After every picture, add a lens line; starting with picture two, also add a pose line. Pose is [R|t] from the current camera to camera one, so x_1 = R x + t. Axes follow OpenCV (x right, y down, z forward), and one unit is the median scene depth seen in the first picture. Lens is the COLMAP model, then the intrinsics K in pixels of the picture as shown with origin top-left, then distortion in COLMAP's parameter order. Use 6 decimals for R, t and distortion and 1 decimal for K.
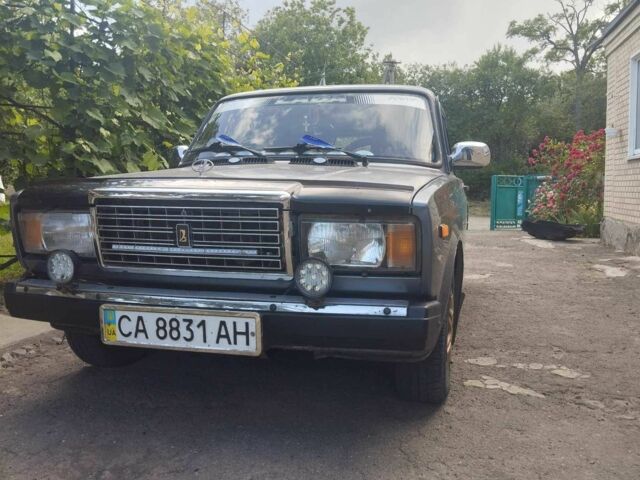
lens RADIAL K [[2213.9, 0, 320.0], [0, 2213.9, 240.2], [0, 0, 1]] dist [-0.030131, 0.000000]
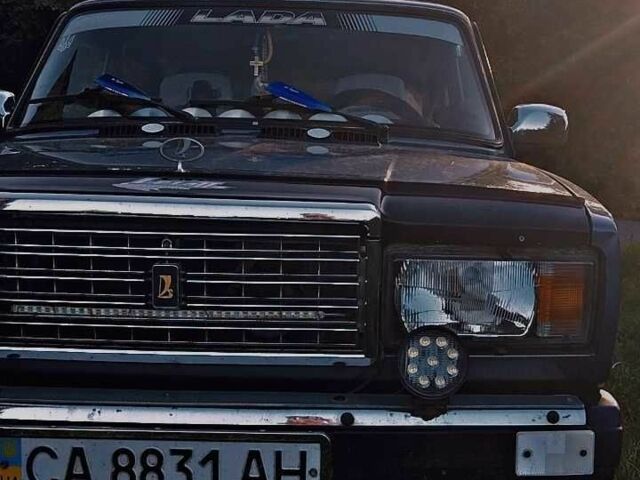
lens RADIAL K [[2213.9, 0, 320.1], [0, 2213.9, 239.6], [0, 0, 1]] dist [-0.030131, 0.000000]
pose [[0.824273, -0.026516, 0.565571, -0.321832], [-0.012158, 0.997844, 0.064502, -0.046448], [-0.566062, -0.060043, 0.822173, 0.562618]]
